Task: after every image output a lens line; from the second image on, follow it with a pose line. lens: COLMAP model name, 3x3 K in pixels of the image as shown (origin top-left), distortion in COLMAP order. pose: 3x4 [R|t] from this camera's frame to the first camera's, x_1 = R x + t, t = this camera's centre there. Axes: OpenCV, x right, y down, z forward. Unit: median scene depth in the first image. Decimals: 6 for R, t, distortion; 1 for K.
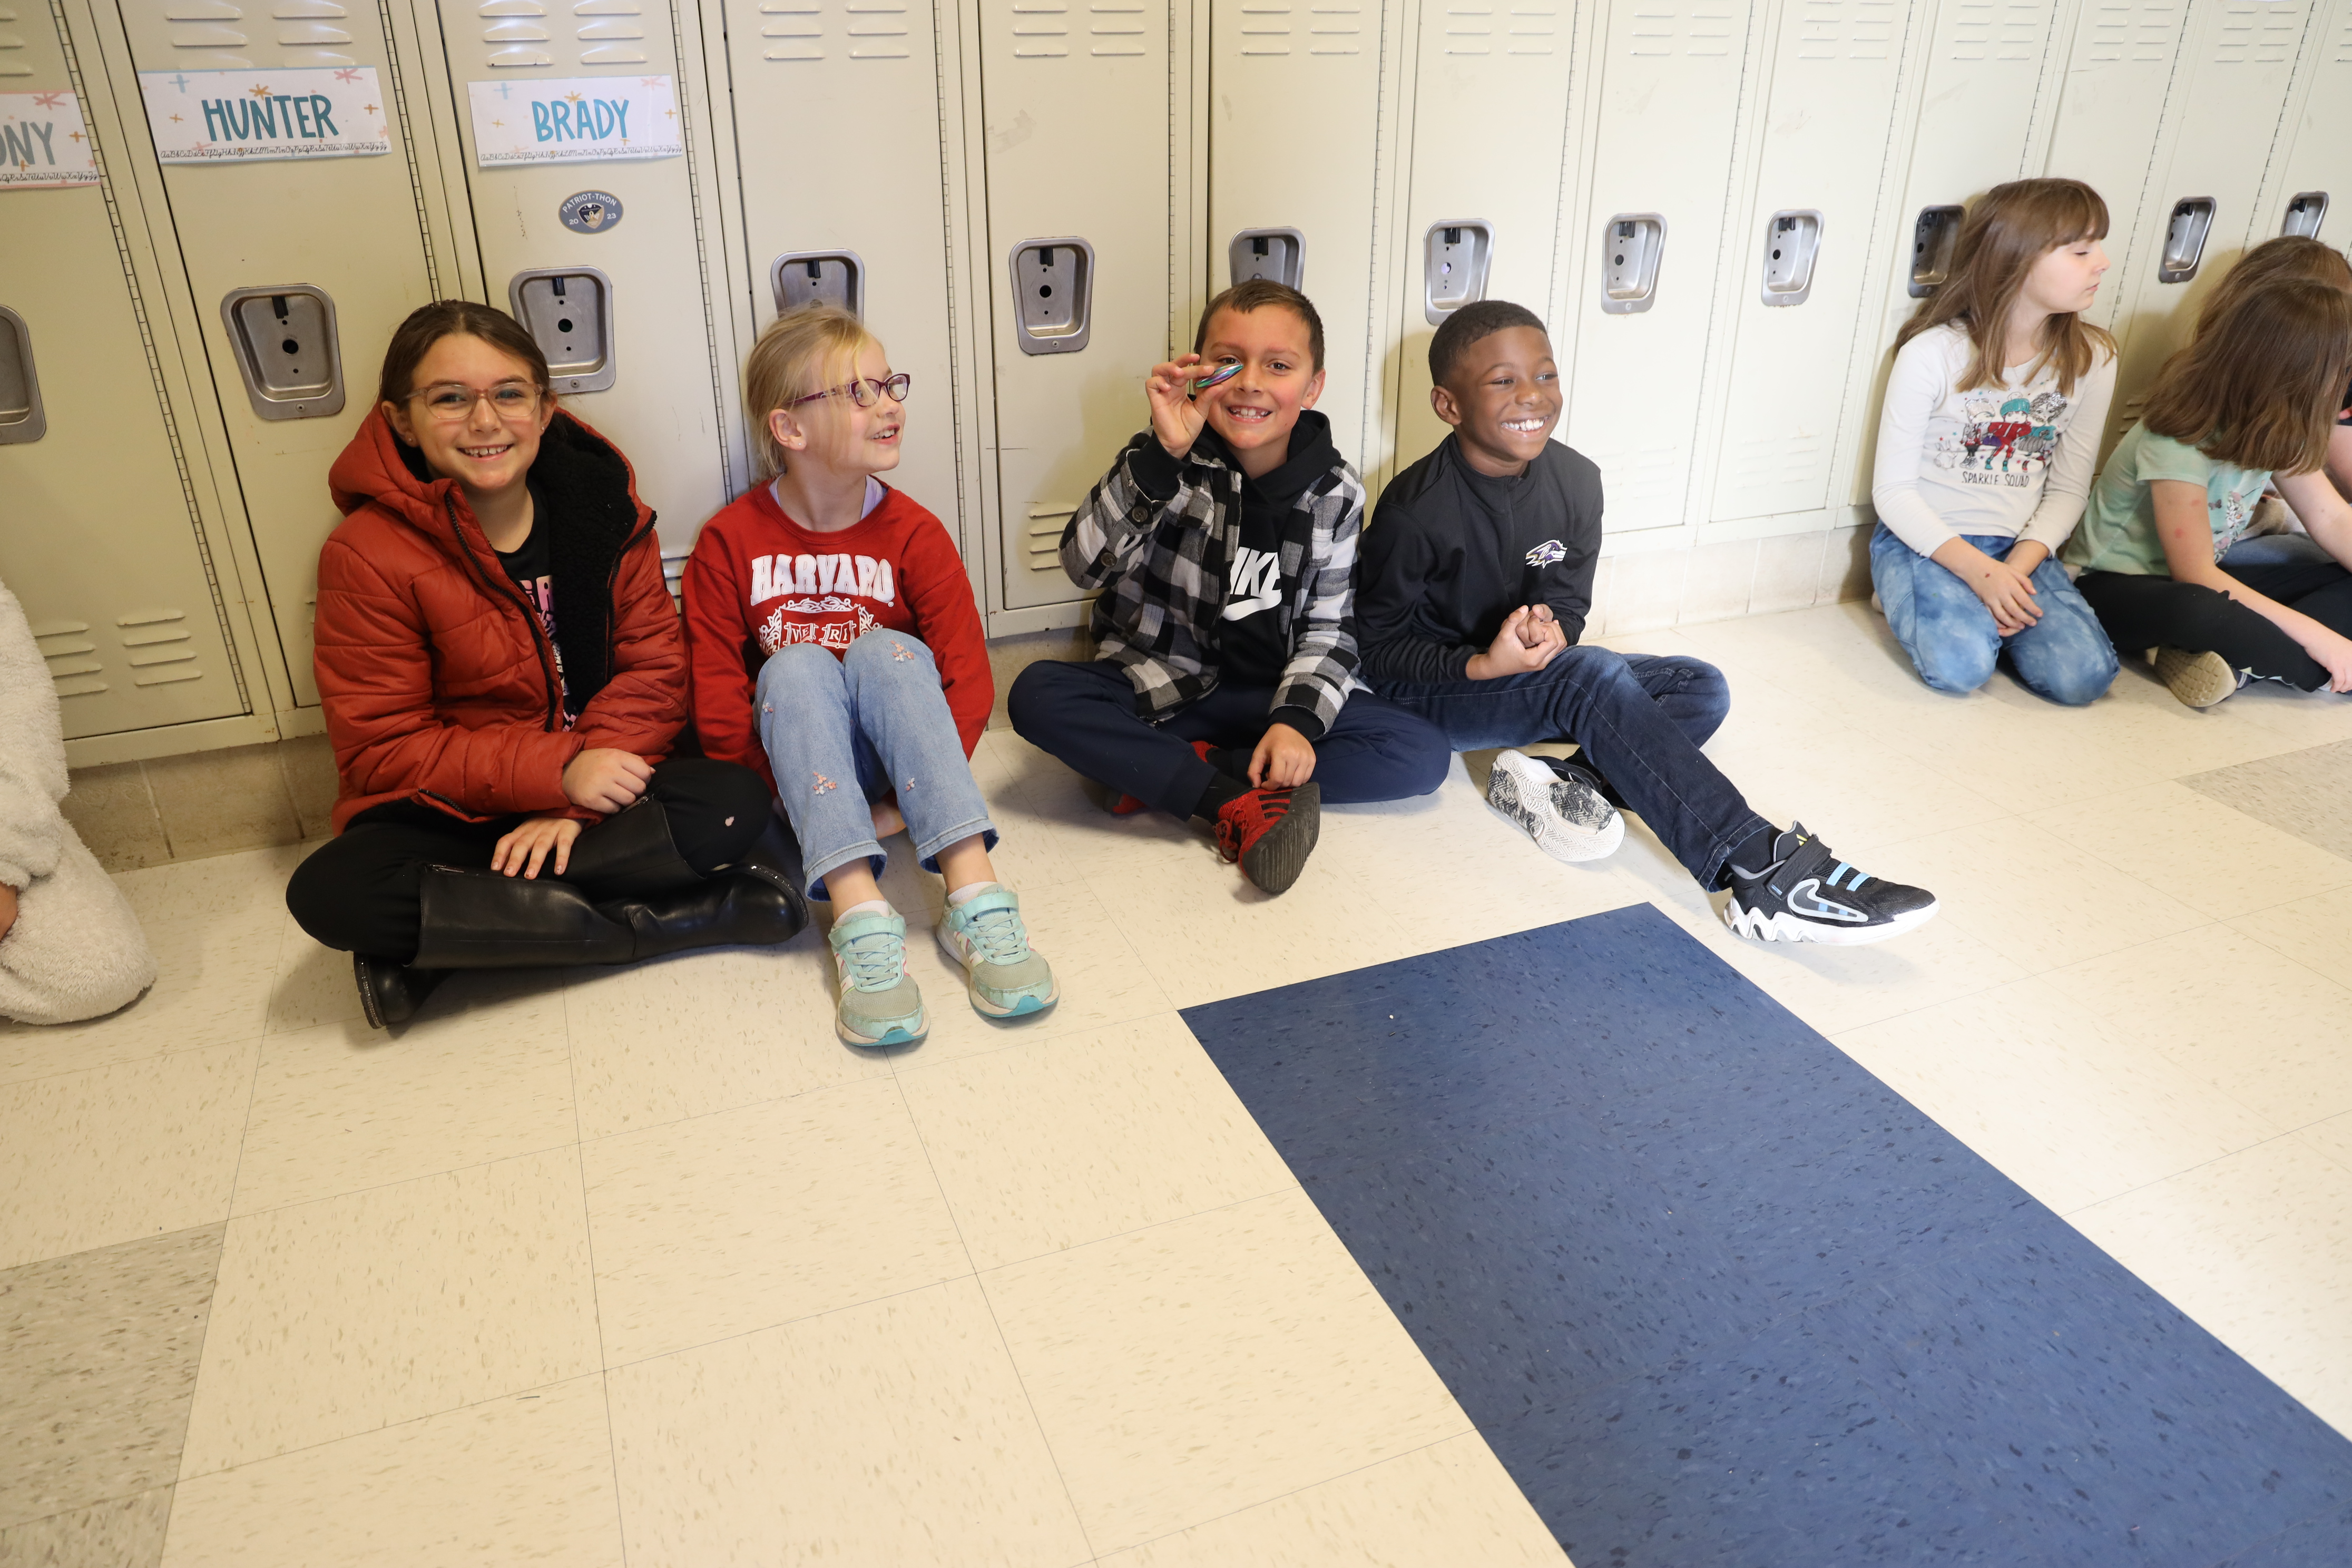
lens RADIAL K [[1584.9, 0, 1191.3], [0, 1584.9, 794.4], [0, 0, 1]] dist [-0.083891, 0.048941]
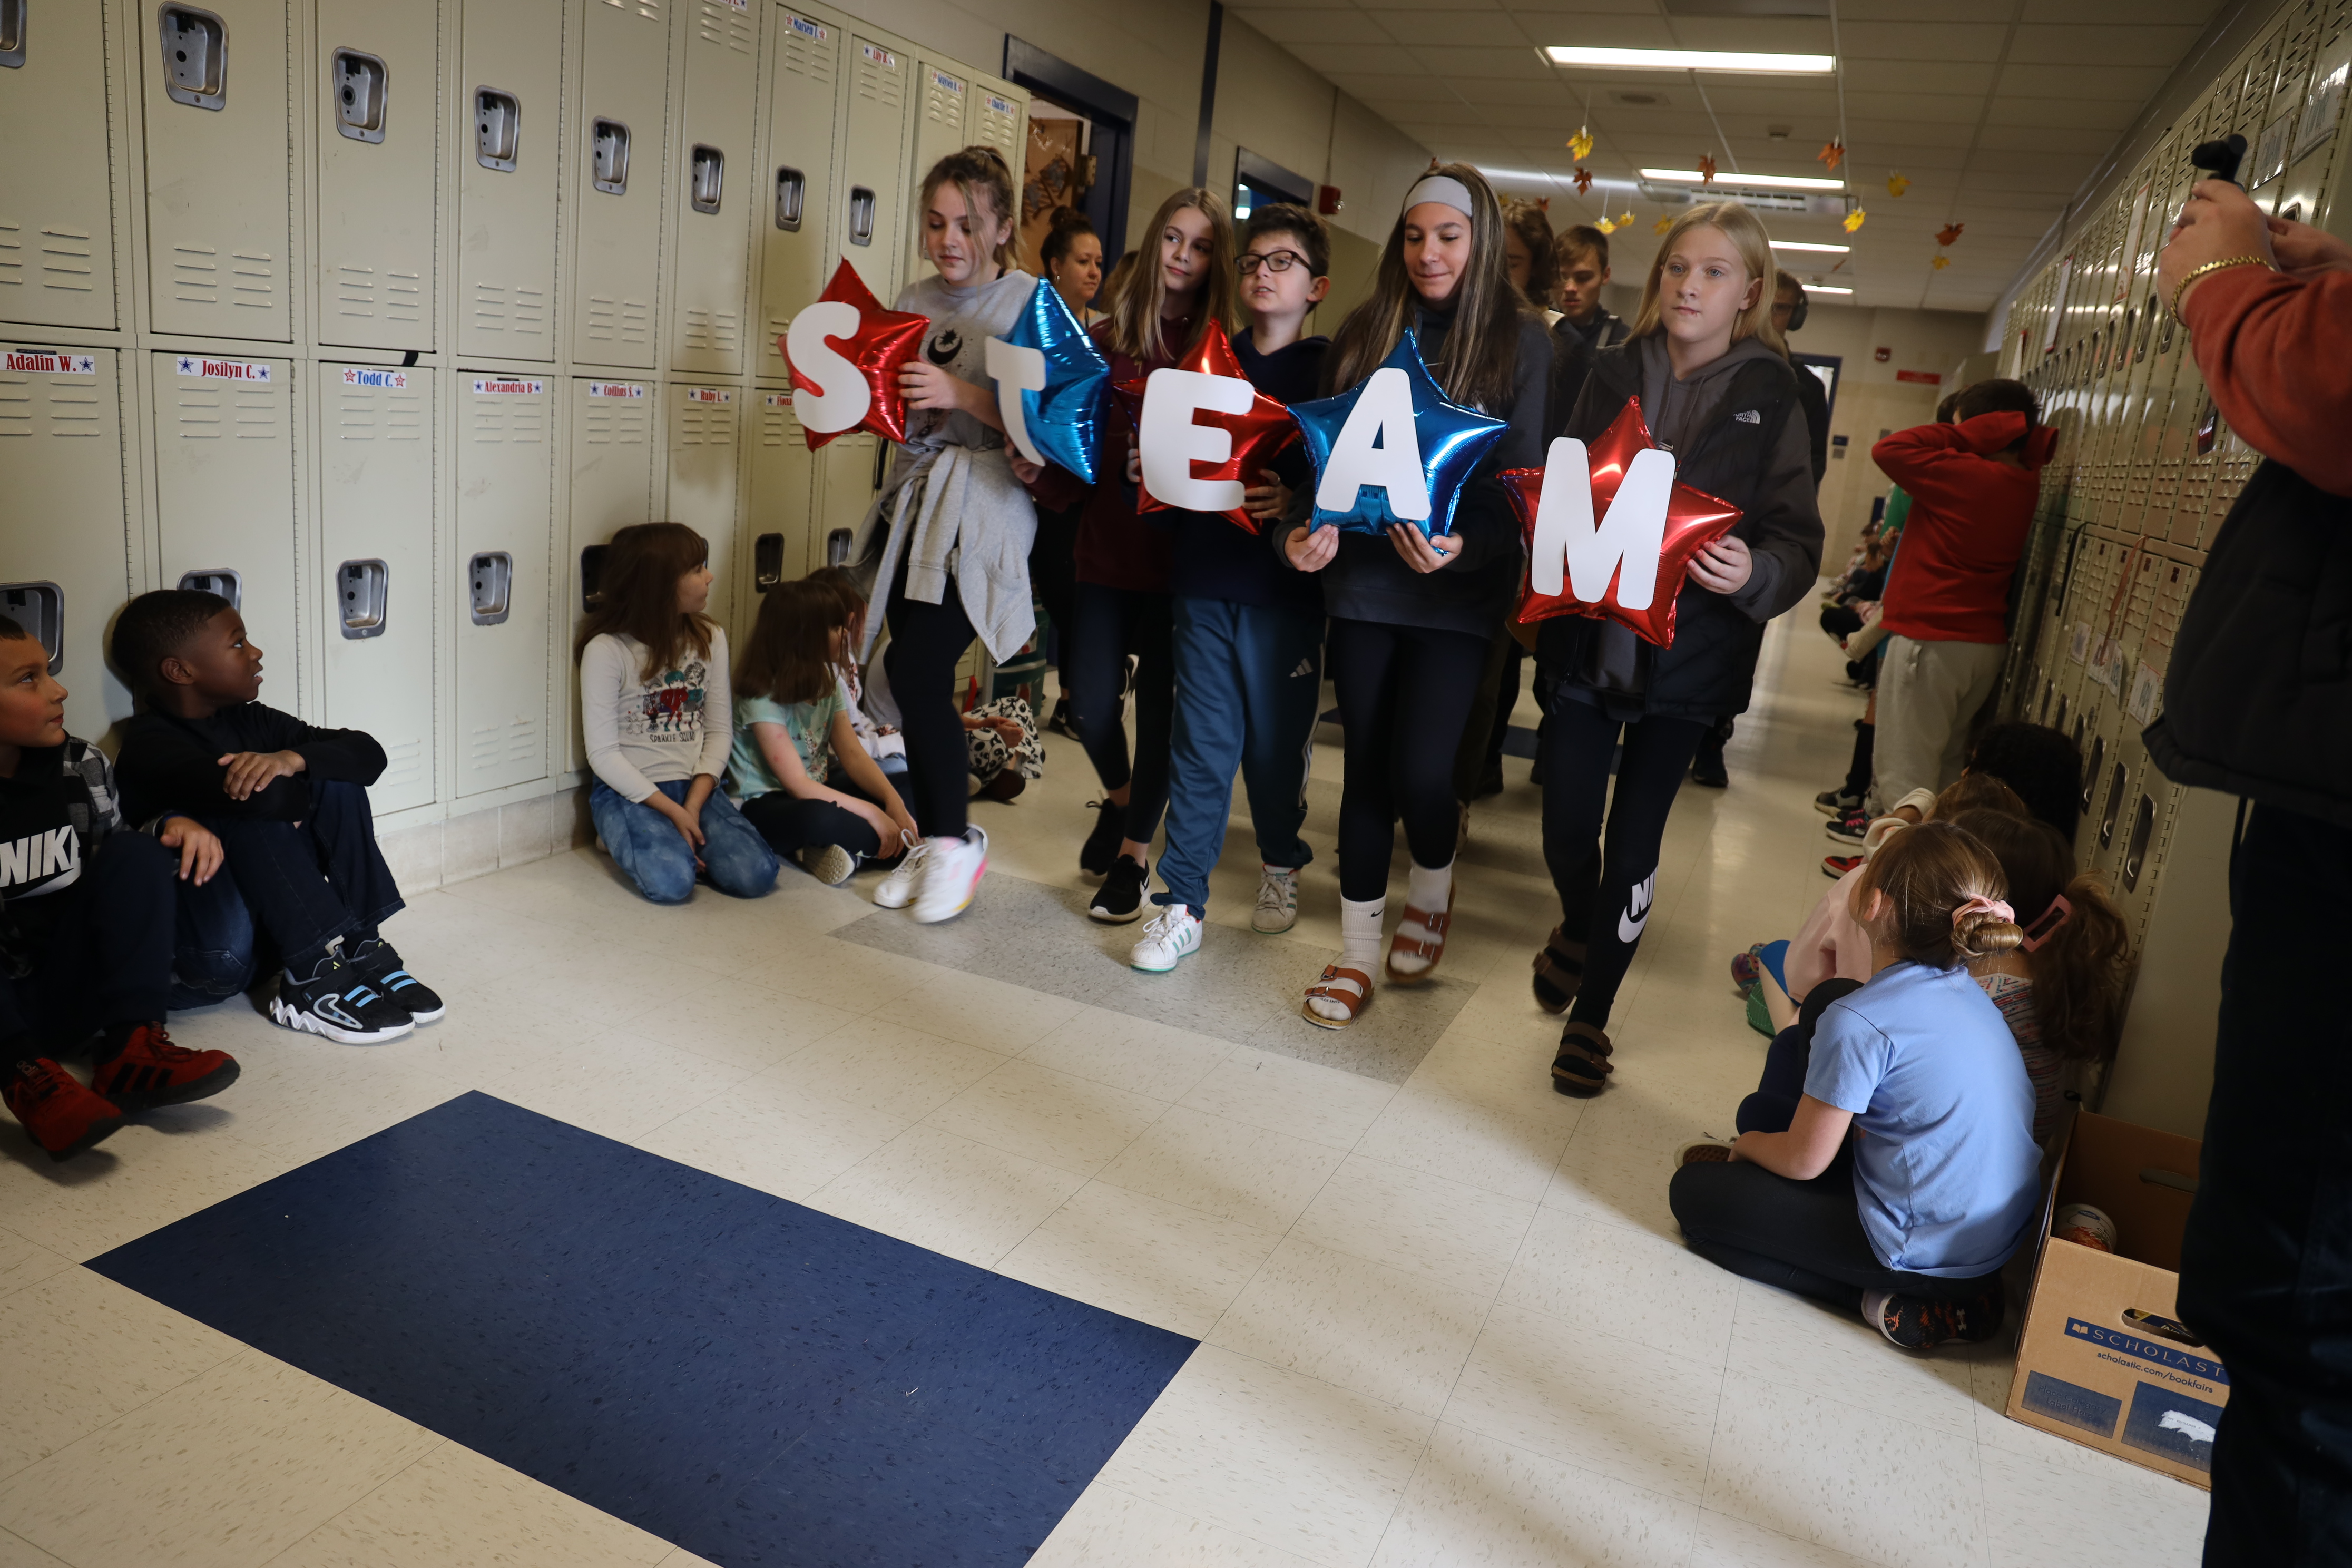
lens RADIAL K [[1584.9, 0, 1191.3], [0, 1584.9, 794.4], [0, 0, 1]] dist [-0.083891, 0.048941]
pose [[0.706103, -0.101833, 0.700748, -0.169447], [0.218515, 0.972643, -0.078840, 0.064778], [-0.673550, 0.208793, 0.709039, -0.359549]]
